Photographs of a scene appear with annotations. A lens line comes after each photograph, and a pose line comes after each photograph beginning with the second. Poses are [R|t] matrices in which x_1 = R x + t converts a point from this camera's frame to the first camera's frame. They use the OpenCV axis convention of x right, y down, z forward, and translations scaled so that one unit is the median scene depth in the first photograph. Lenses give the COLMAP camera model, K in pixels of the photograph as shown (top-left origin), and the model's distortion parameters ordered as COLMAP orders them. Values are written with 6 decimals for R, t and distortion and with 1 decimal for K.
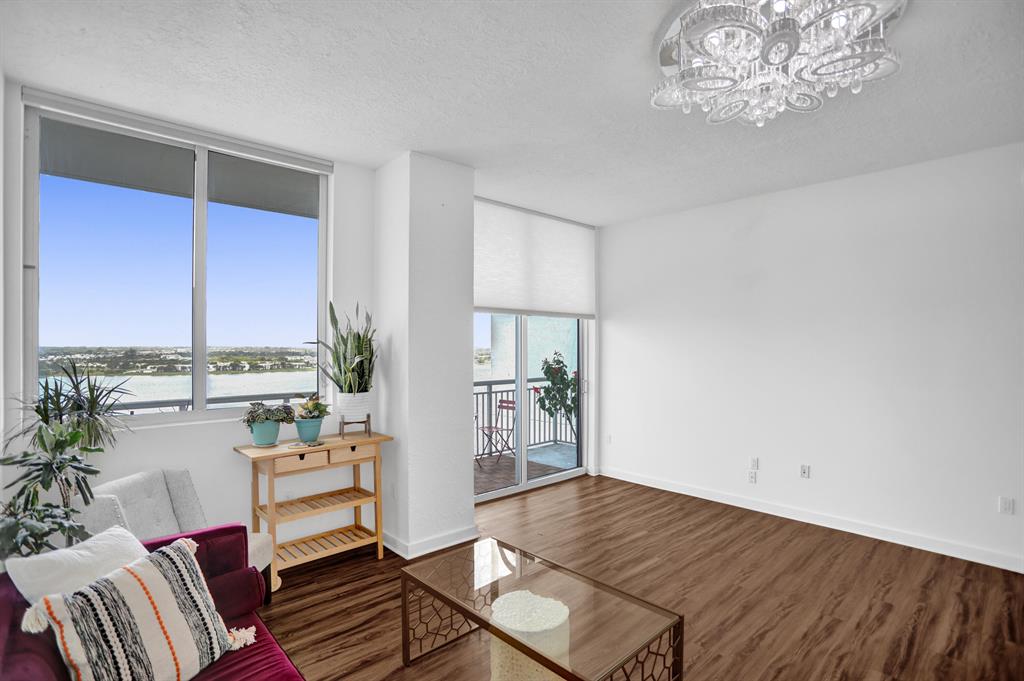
lens RADIAL K [[511.3, 0, 509.7], [0, 511.3, 344.2], [0, 0, 1]] dist [-0.034326, 0.000475]
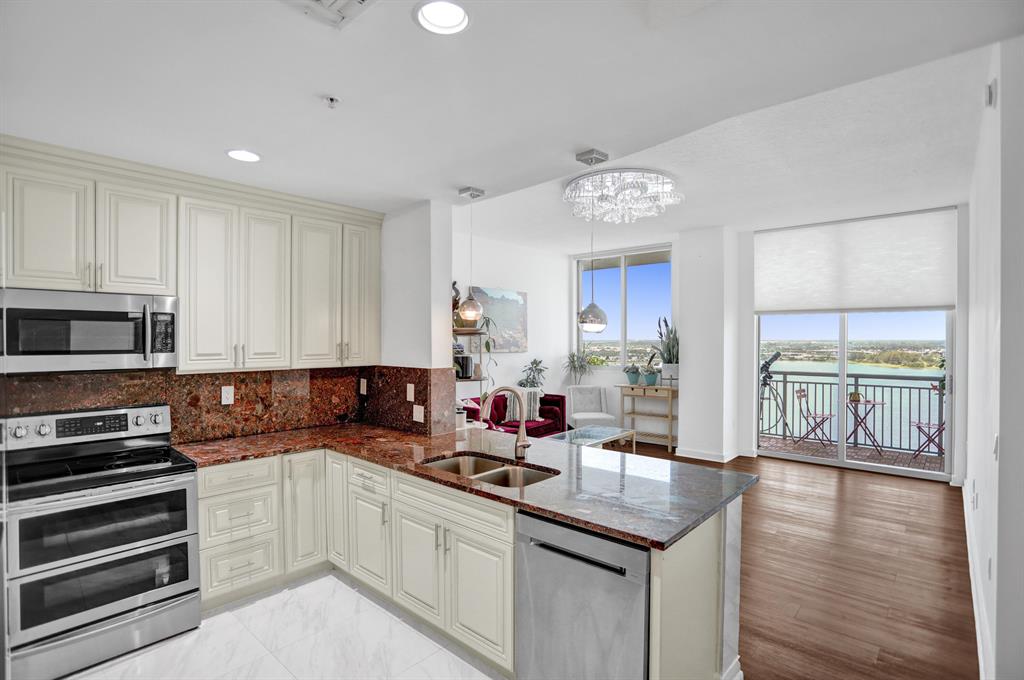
lens RADIAL K [[500.3, 0, 508.4], [0, 500.3, 340.6], [0, 0, 1]] dist [-0.068530, 0.028244]
pose [[0.088095, 0.002857, -0.996108, 1.277159], [0.001085, 0.999995, 0.002964, 0.001874], [0.996112, -0.001342, 0.088091, 0.200769]]
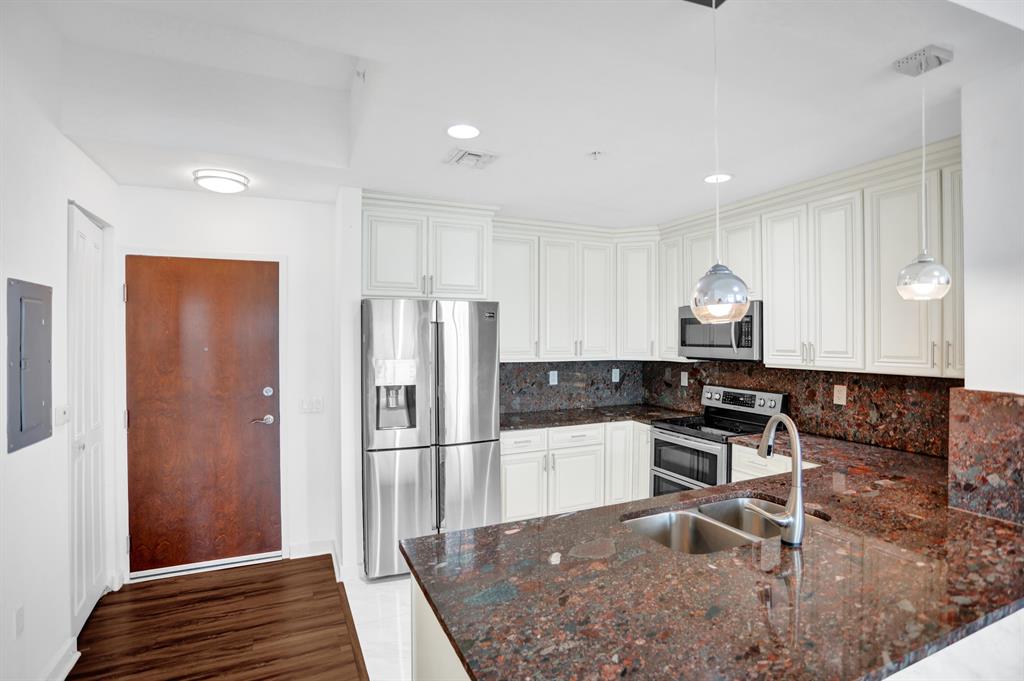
lens RADIAL K [[502.2, 0, 512.4], [0, 502.2, 334.4], [0, 0, 1]] dist [-0.074486, 0.033455]
pose [[-0.950662, 0.000819, 0.310228, 0.734255], [-0.001342, 0.999976, -0.006752, 0.003519], [-0.310226, -0.006836, -0.950638, 0.667798]]
